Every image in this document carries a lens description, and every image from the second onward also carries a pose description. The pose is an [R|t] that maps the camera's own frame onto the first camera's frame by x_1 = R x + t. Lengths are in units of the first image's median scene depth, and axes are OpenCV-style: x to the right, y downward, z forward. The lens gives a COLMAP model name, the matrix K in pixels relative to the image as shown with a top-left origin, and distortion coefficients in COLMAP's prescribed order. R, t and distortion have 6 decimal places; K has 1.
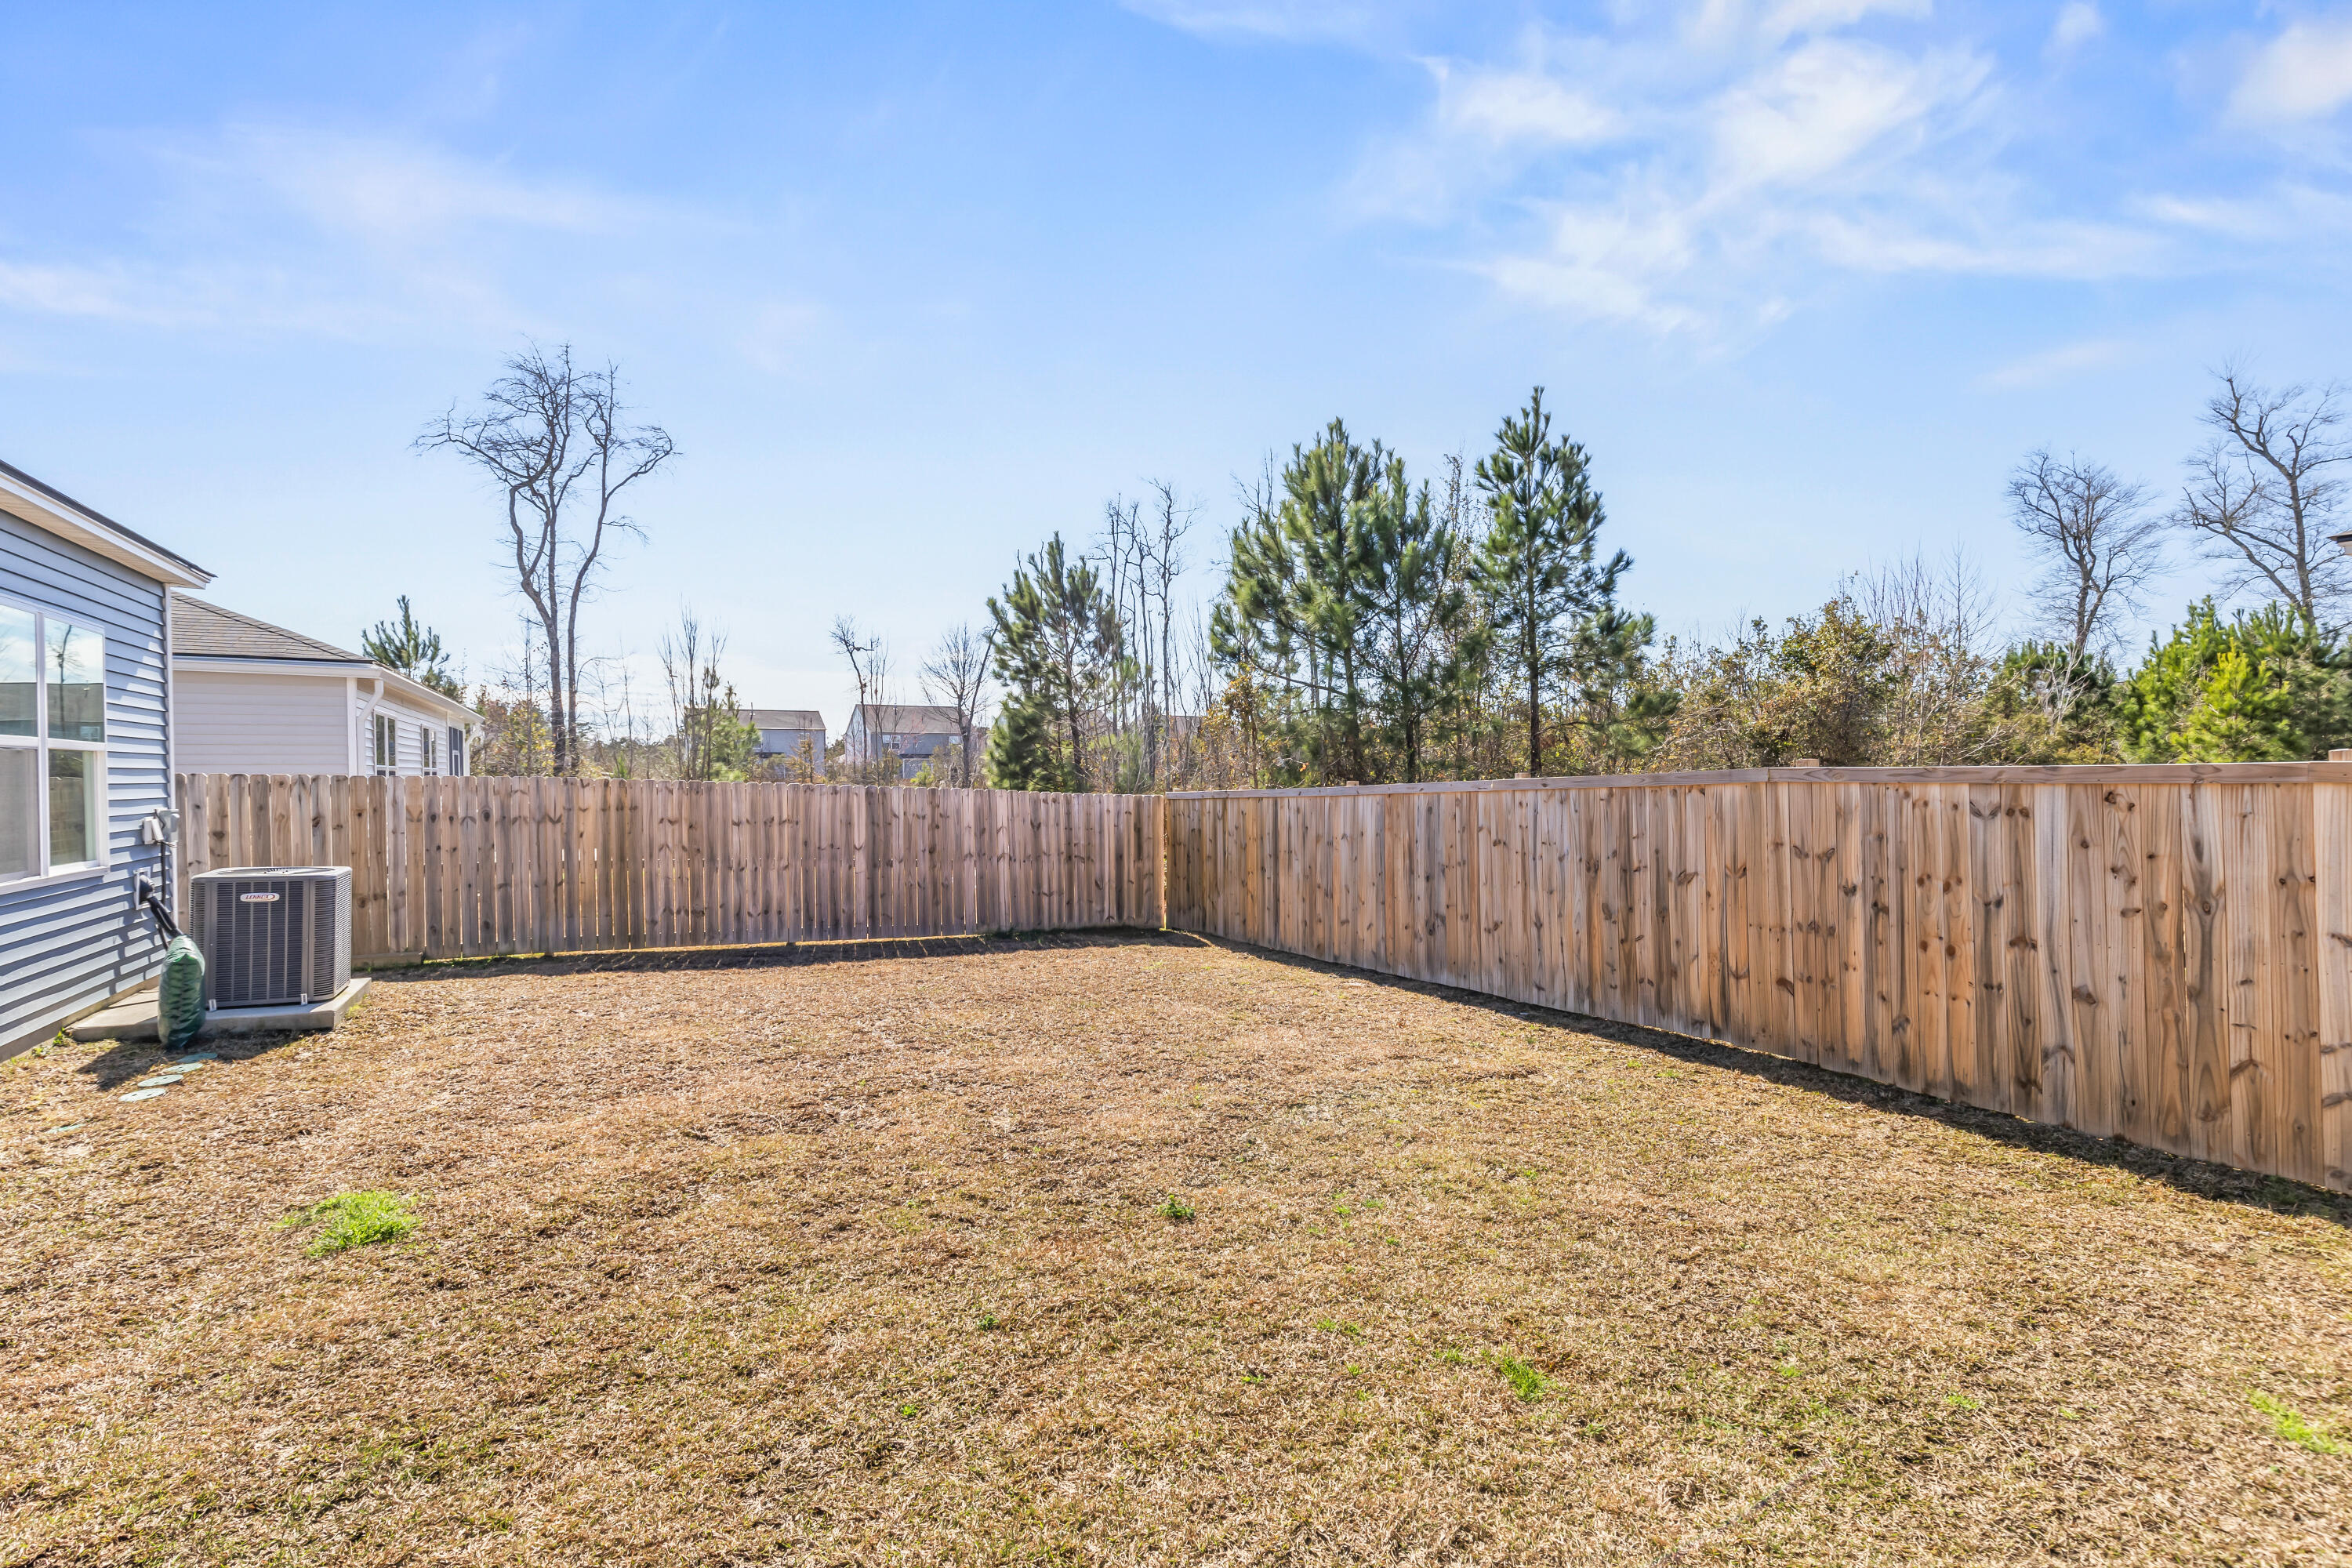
lens RADIAL K [[1068.2, 0, 1170.8], [0, 1068.2, 778.5], [0, 0, 1]] dist [0.001583, 0.000766]
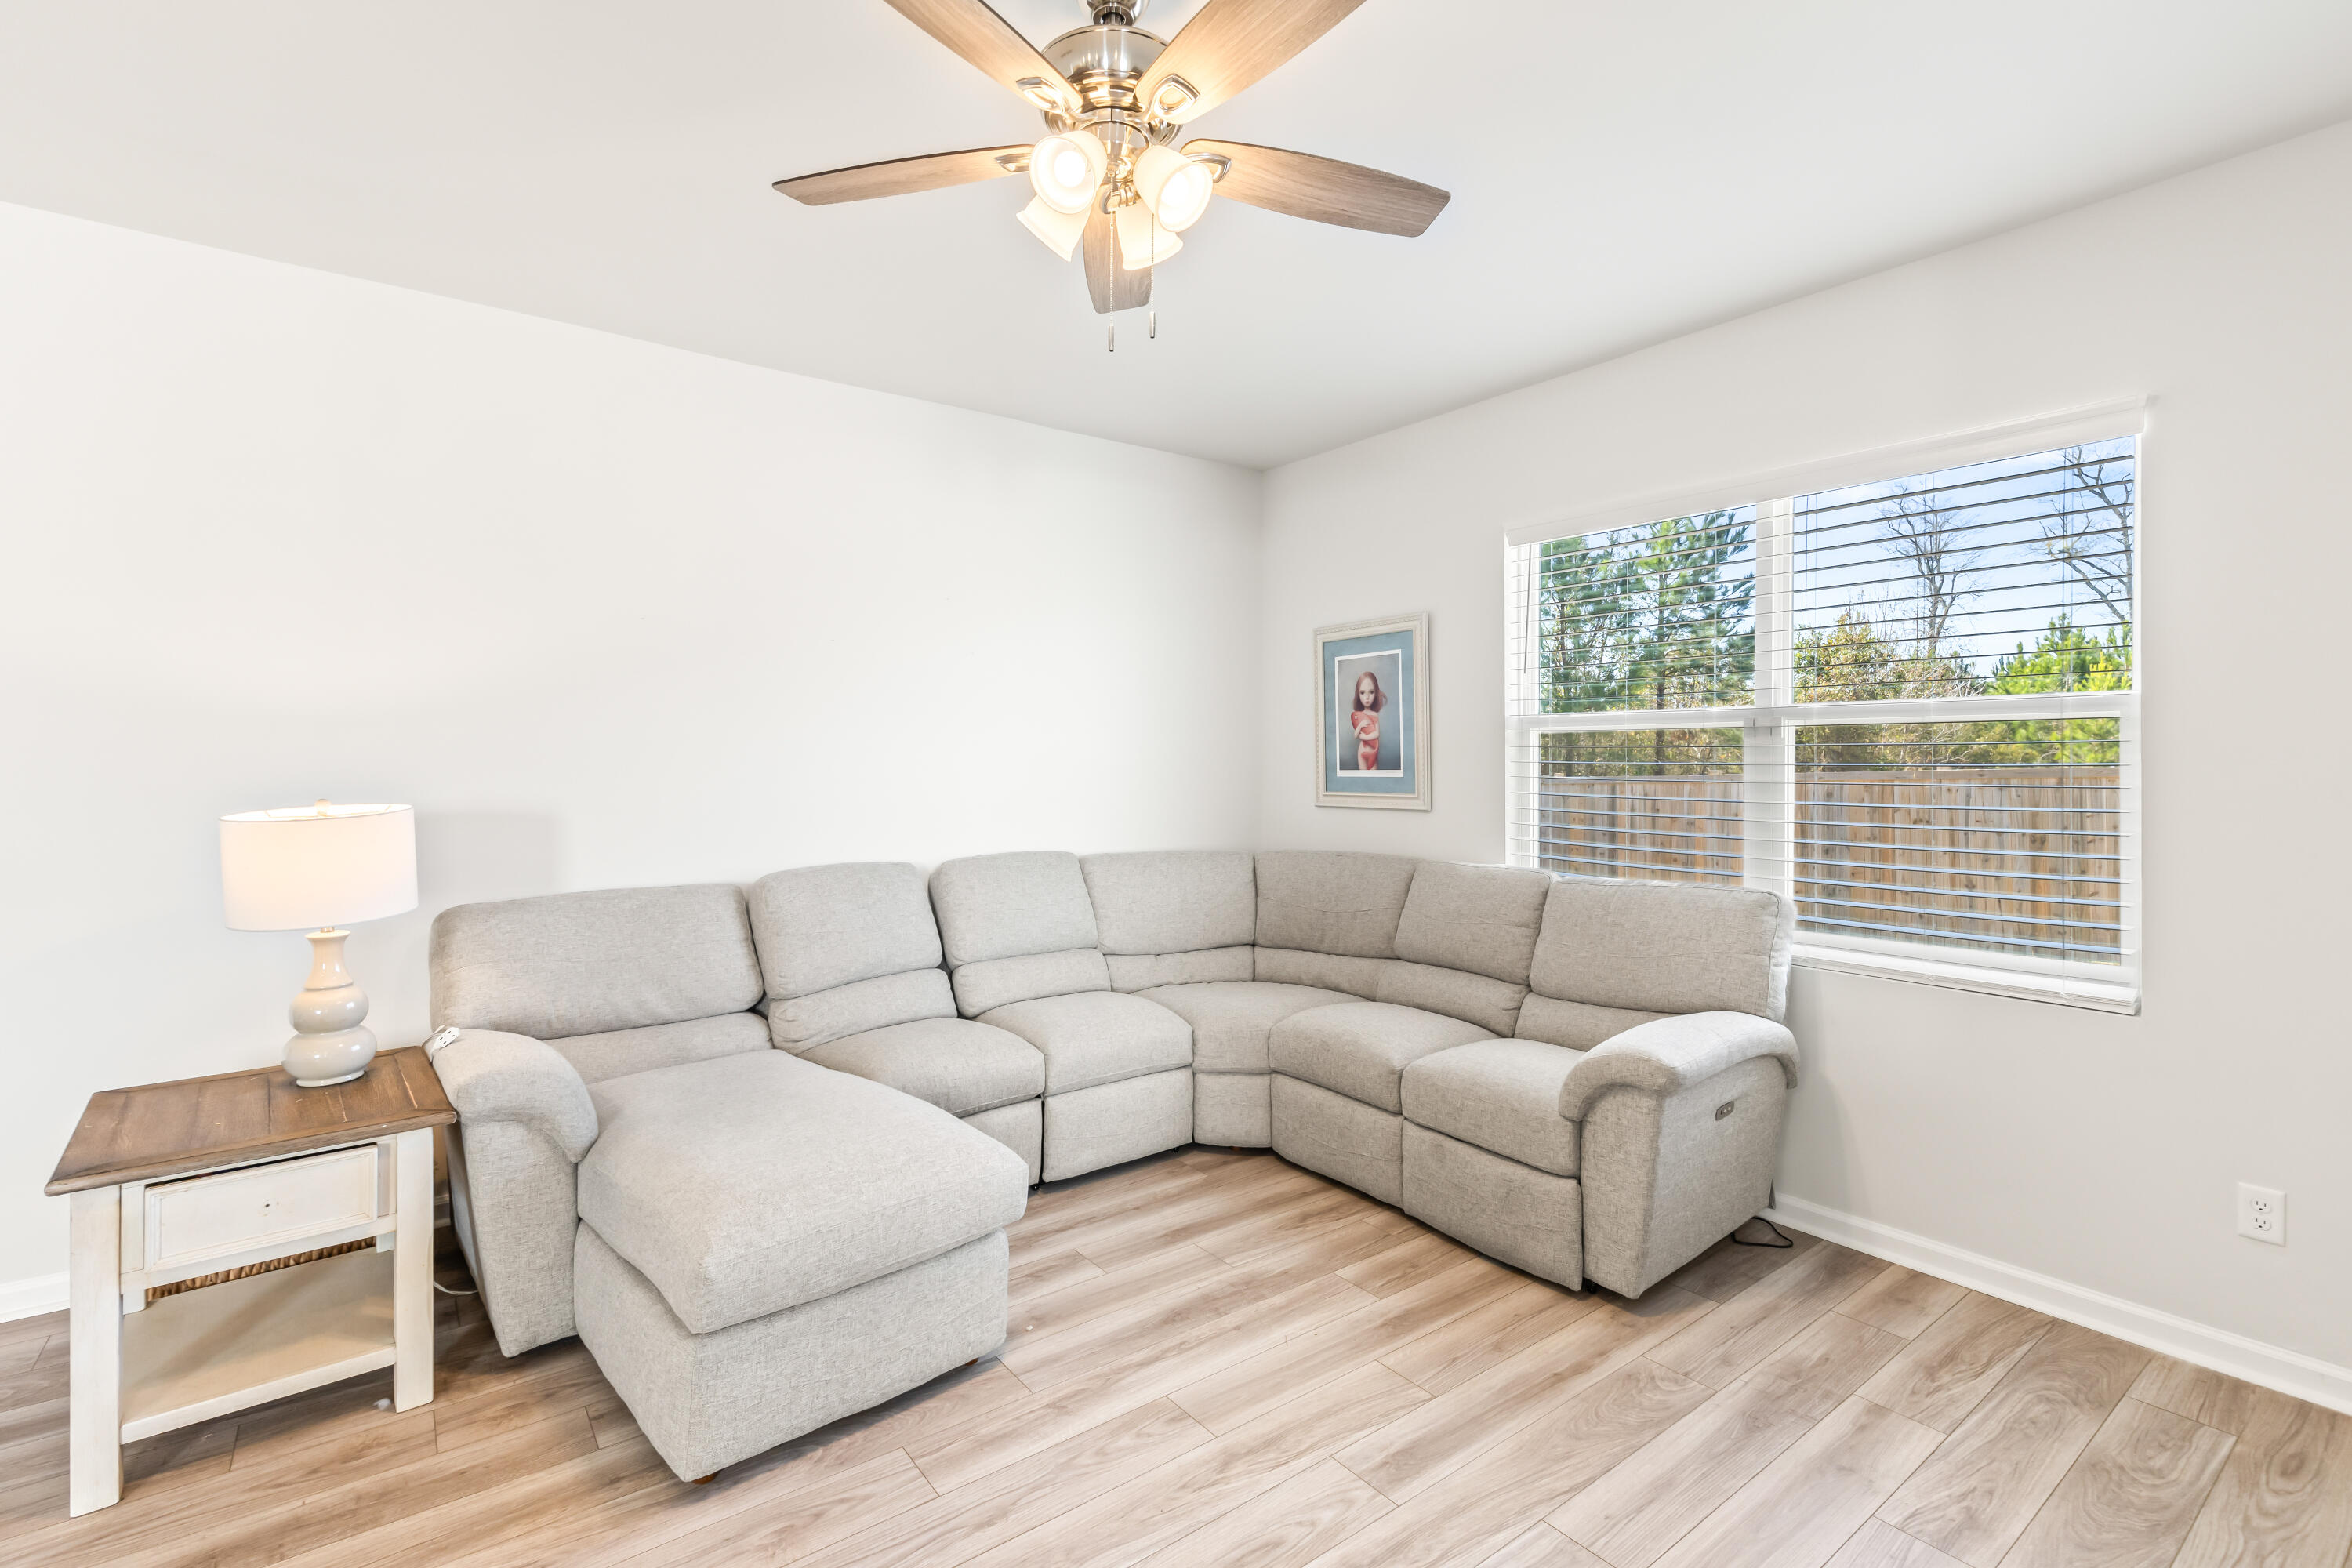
lens RADIAL K [[1075.3, 0, 1192.1], [0, 1075.3, 766.8], [0, 0, 1]] dist [0.007469, -0.000517]
pose [[0.987655, 0.008326, 0.156424, -0.641984], [-0.009067, 0.999951, 0.004025, -0.001514], [-0.156383, -0.005394, 0.987682, -0.085079]]
